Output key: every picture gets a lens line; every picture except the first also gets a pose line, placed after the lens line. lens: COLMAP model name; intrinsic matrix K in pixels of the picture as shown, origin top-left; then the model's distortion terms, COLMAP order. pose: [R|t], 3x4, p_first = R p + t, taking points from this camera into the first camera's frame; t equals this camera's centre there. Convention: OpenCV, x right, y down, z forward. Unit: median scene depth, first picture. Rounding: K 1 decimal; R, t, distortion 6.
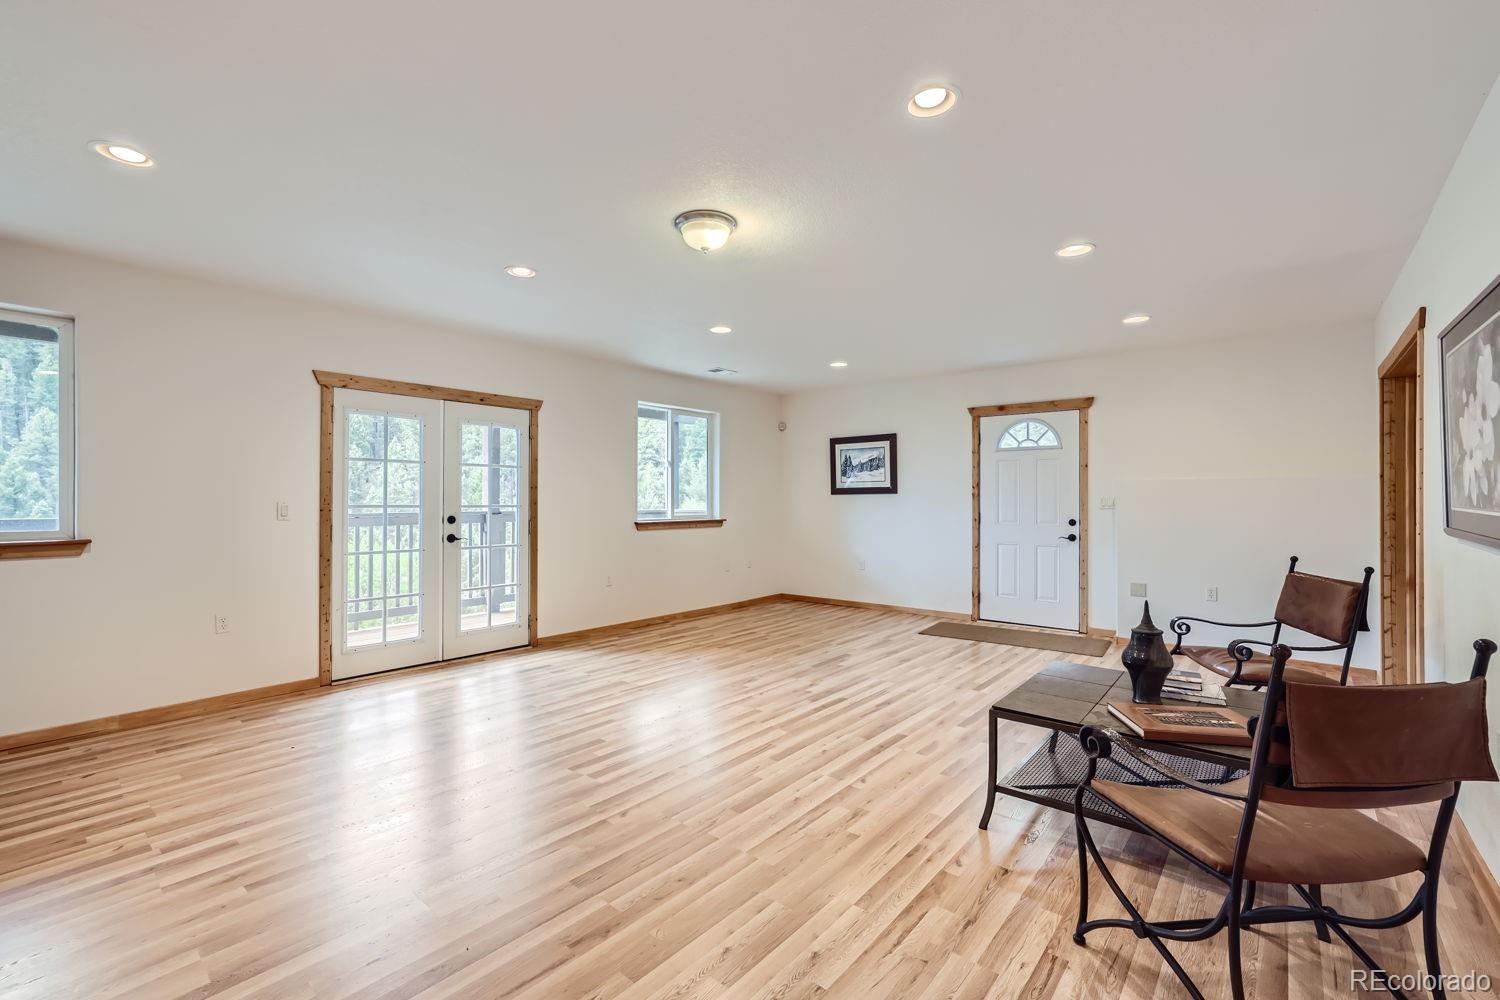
lens RADIAL K [[647.2, 0, 757.7], [0, 647.2, 500.7], [0, 0, 1]] dist [-0.021582, 0.016005]
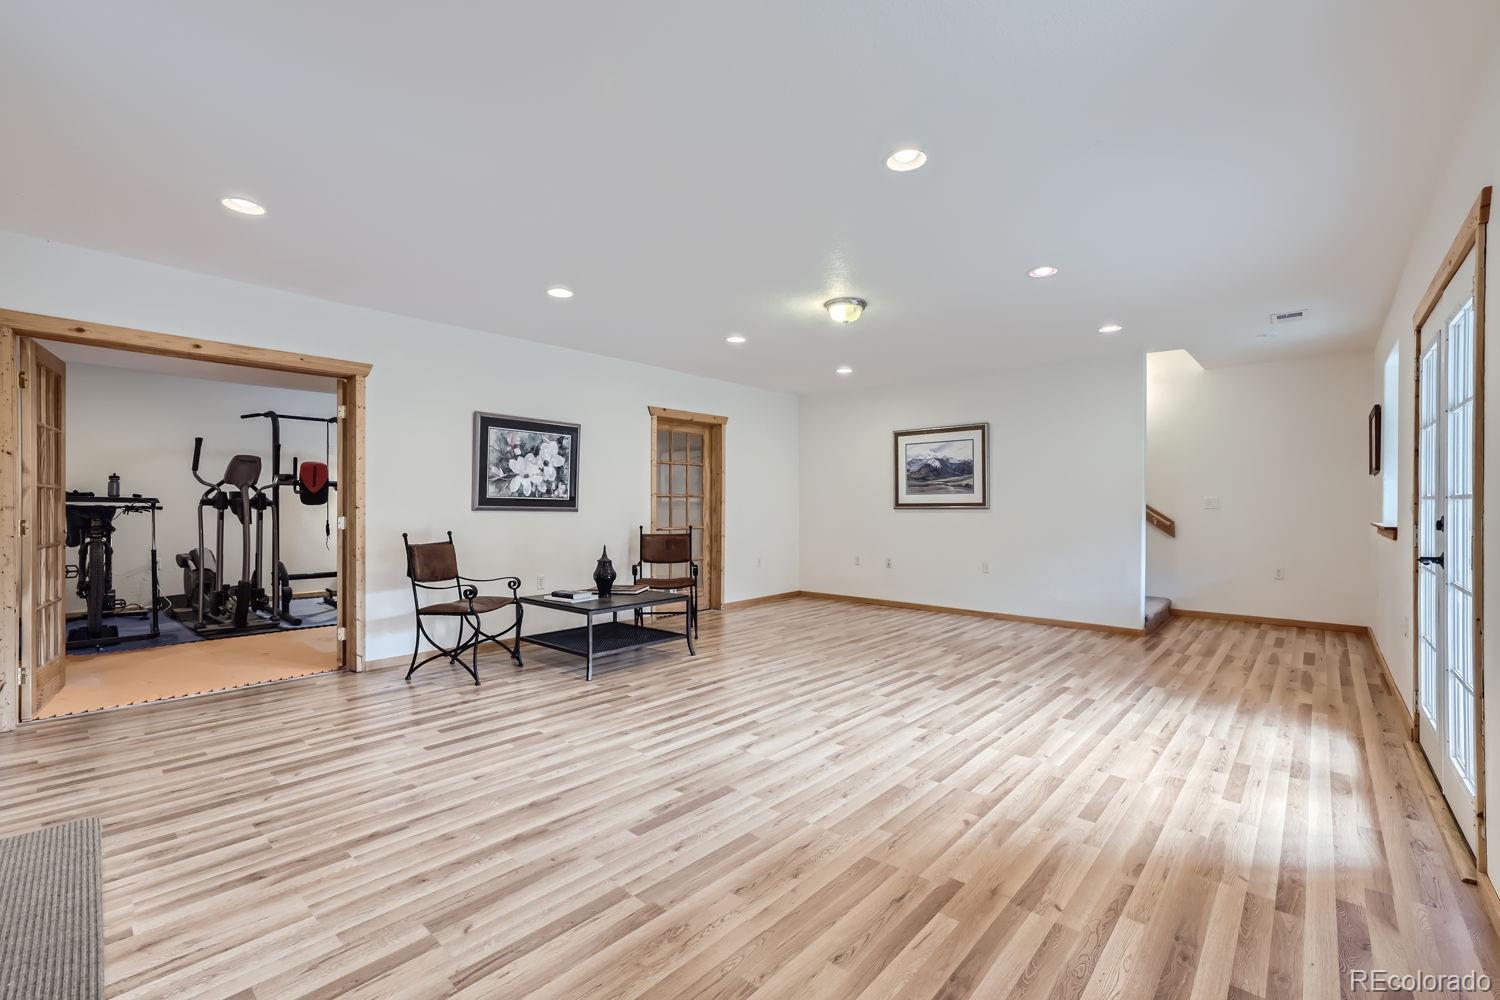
lens RADIAL K [[637.1, 0, 743.5], [0, 637.1, 500.2], [0, 0, 1]] dist [-0.021914, 0.015064]
pose [[-0.998876, -0.003954, 0.047232, 0.041777], [-0.004227, 0.999975, -0.005684, 0.012856], [-0.047208, -0.005877, -0.998868, 1.258760]]
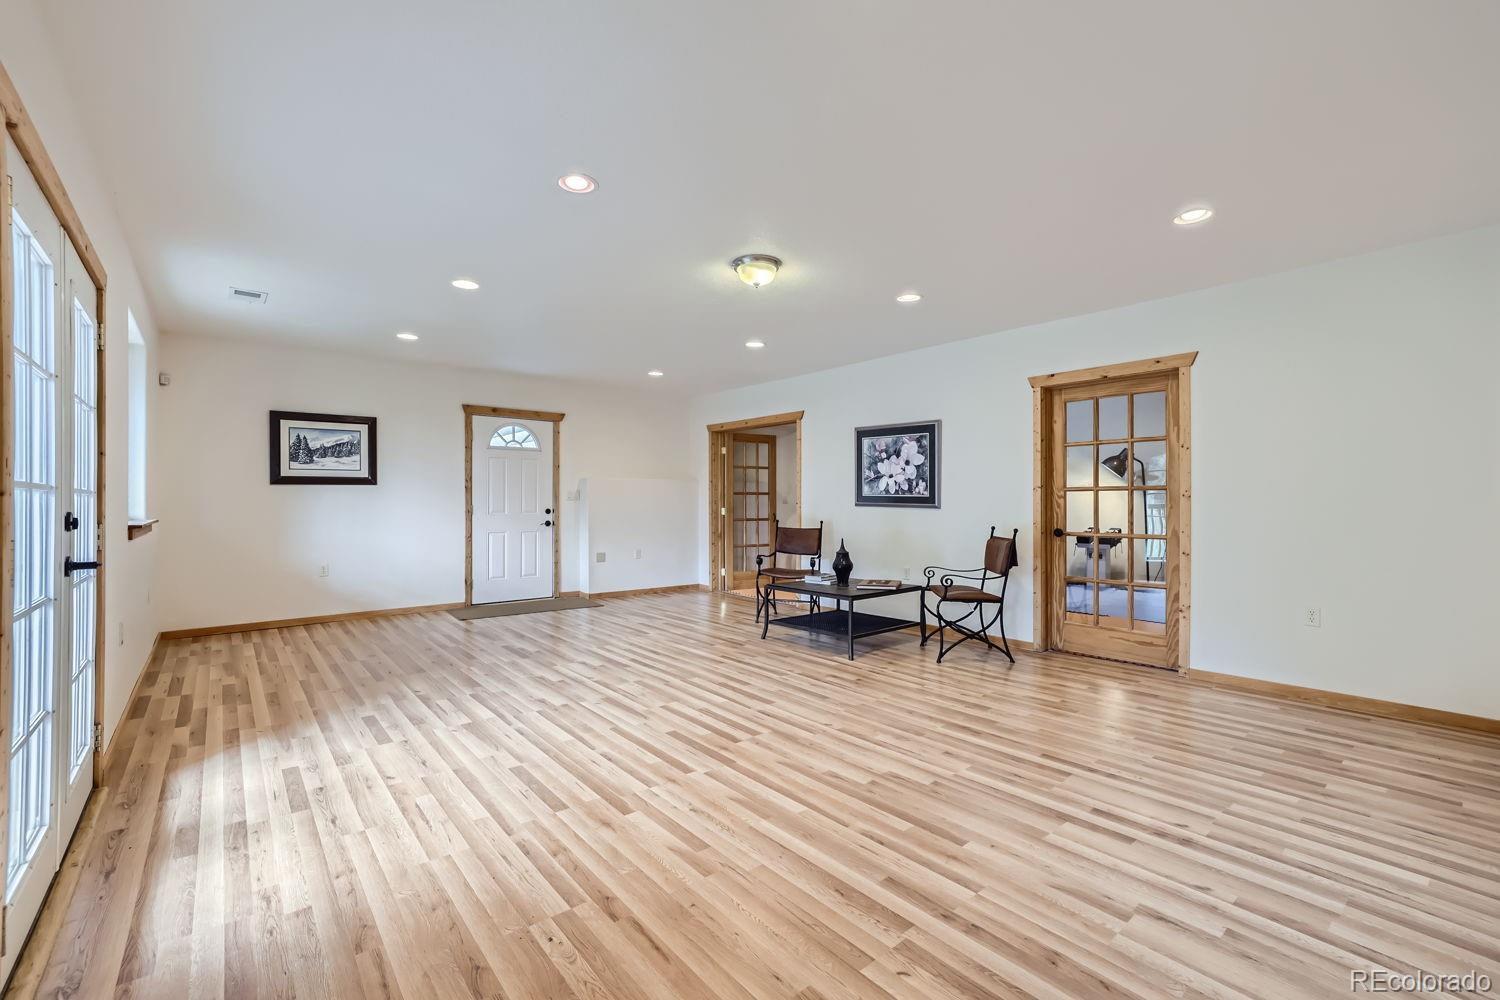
lens RADIAL K [[637.1, 0, 743.5], [0, 637.1, 500.2], [0, 0, 1]] dist [-0.021914, 0.015064]
pose [[0.184602, -0.000273, 0.982813, -0.660760], [0.001573, 0.999999, -0.000017, 0.013029], [-0.982812, 0.001549, 0.184602, 0.405469]]
